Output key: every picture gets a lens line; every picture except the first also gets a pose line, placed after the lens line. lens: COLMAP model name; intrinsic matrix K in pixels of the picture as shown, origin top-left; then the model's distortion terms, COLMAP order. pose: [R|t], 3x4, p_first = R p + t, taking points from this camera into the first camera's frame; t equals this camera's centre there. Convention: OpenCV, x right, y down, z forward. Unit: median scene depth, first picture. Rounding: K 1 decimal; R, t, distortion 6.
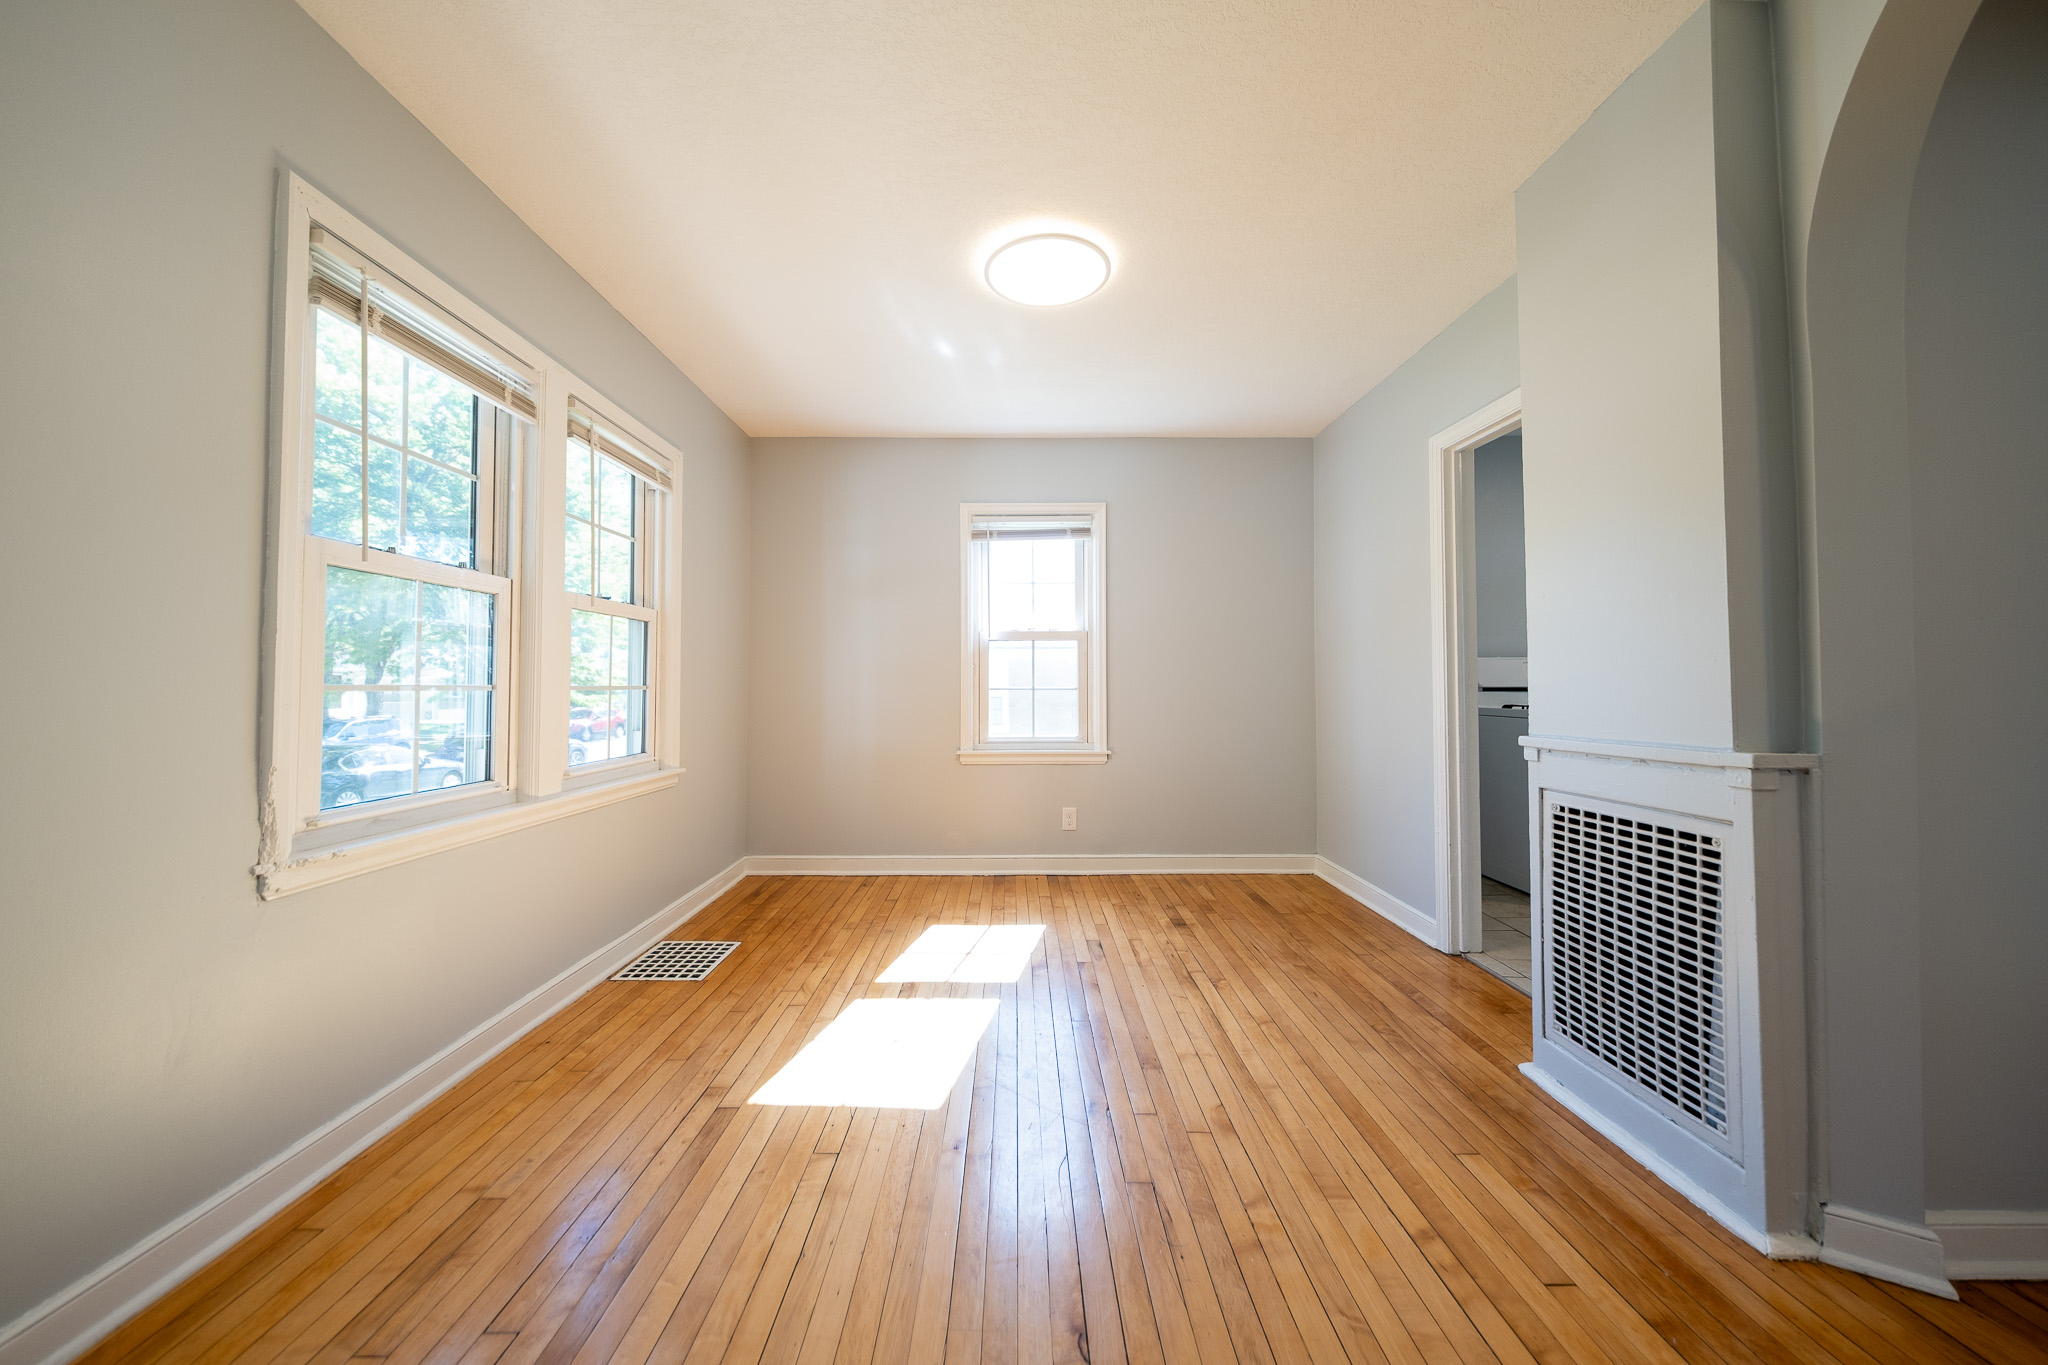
lens RADIAL K [[690.7, 0, 1017.7], [0, 690.7, 671.3], [0, 0, 1]] dist [0.016228, -0.000004]
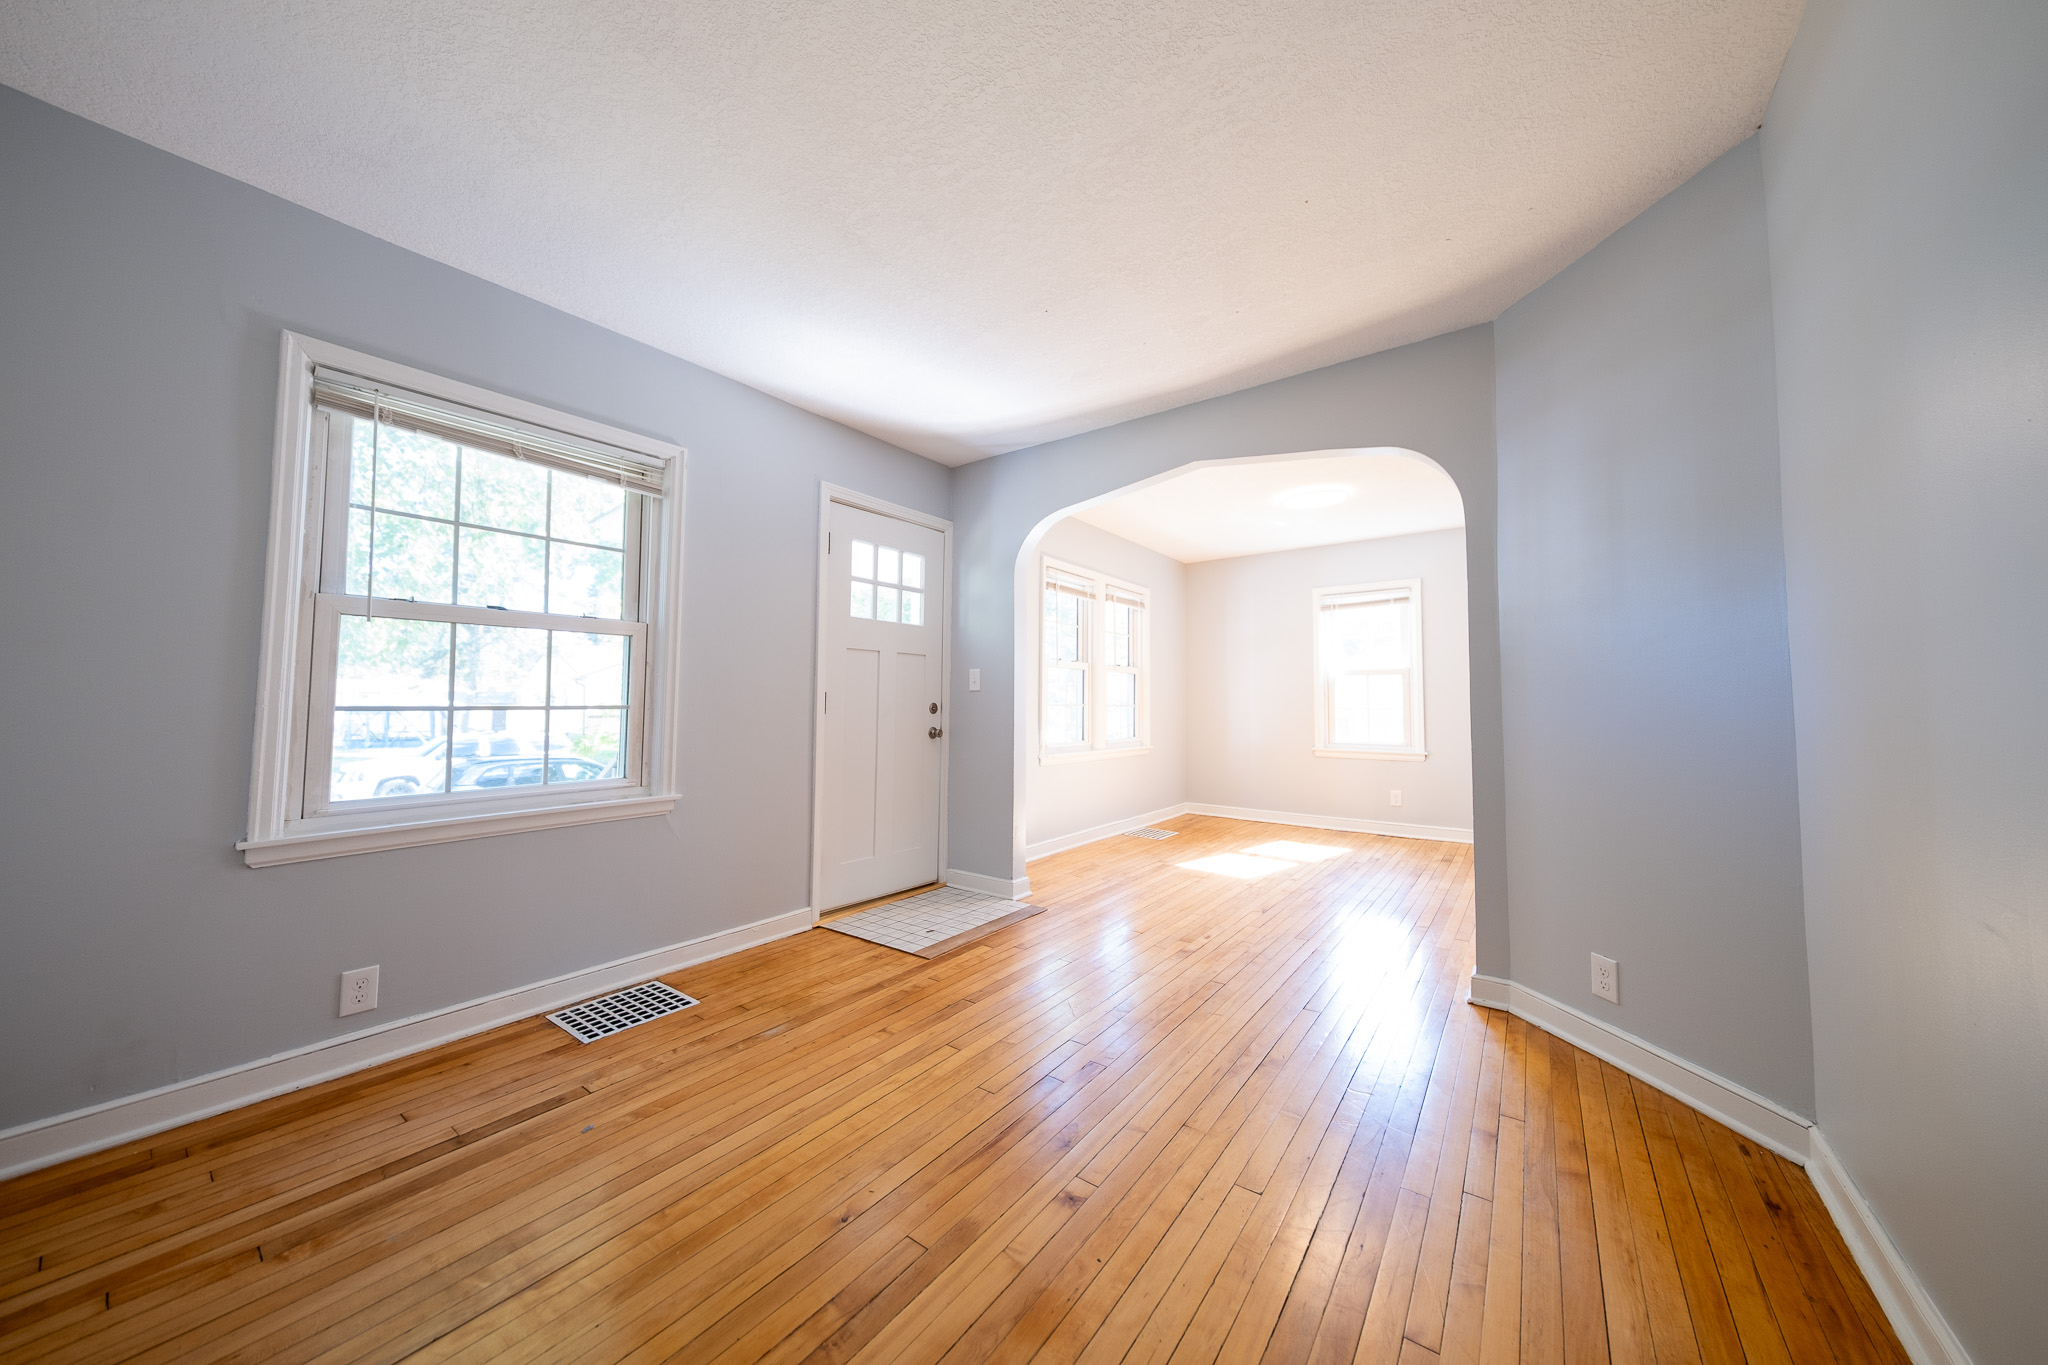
lens RADIAL K [[690.7, 0, 1017.7], [0, 690.7, 671.3], [0, 0, 1]] dist [0.016228, -0.000004]
pose [[0.793460, -0.025262, -0.608097, 0.448901], [0.008025, 0.999486, -0.031050, -0.018382], [0.608569, 0.019757, 0.793255, -0.860744]]
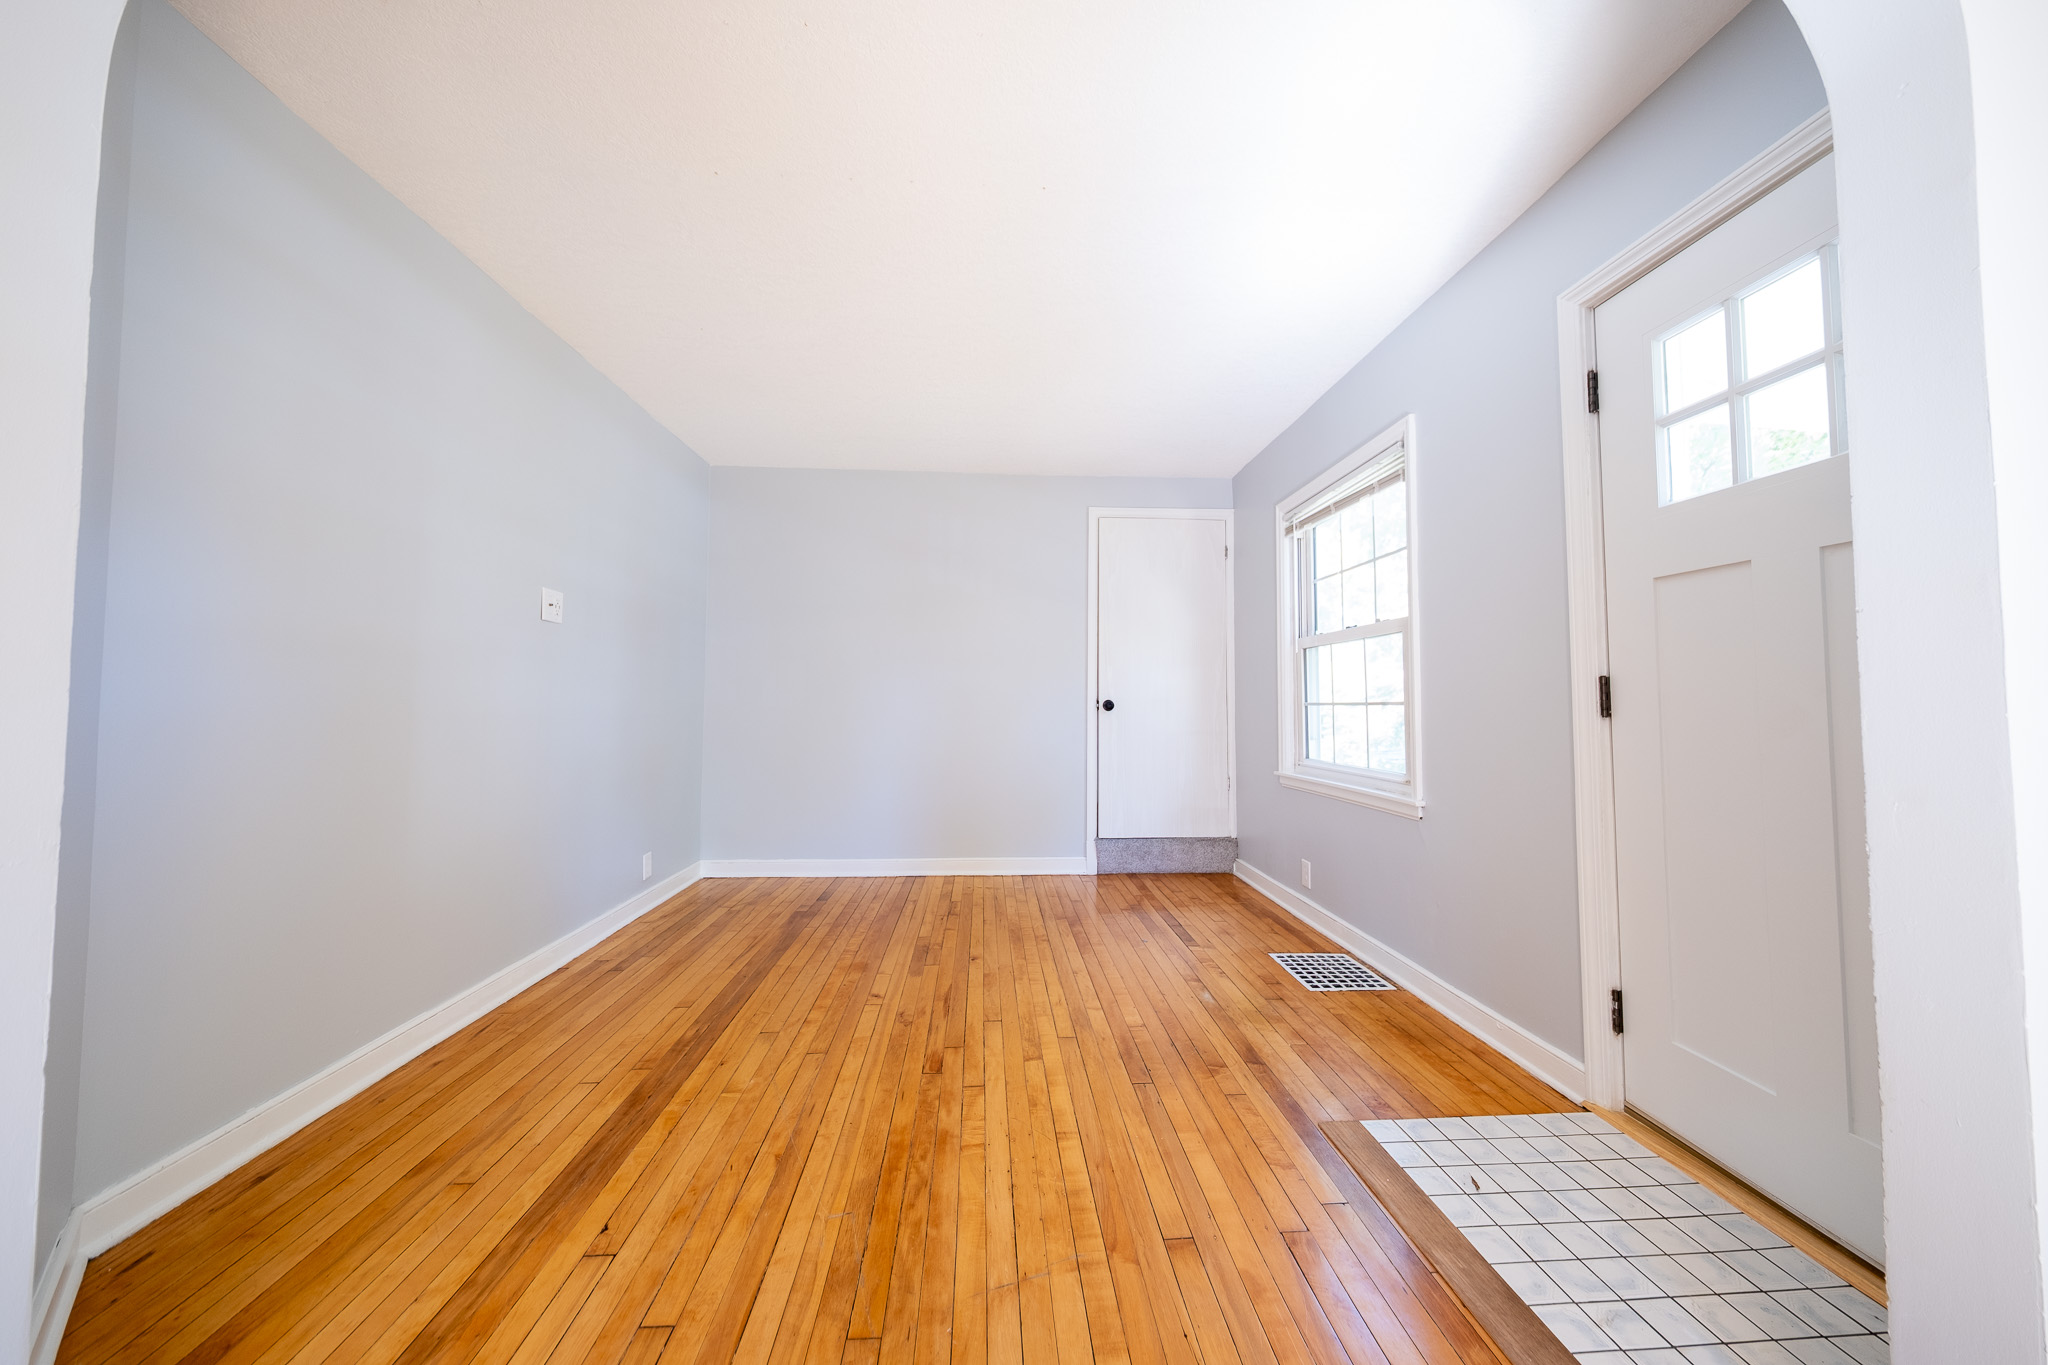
lens RADIAL K [[690.7, 0, 1017.7], [0, 690.7, 671.3], [0, 0, 1]] dist [0.016228, -0.000004]
pose [[-0.999108, -0.000924, -0.042208, 0.025415], [0.001973, 0.997646, -0.068551, 0.015490], [0.042172, -0.068573, -0.996754, 0.447345]]
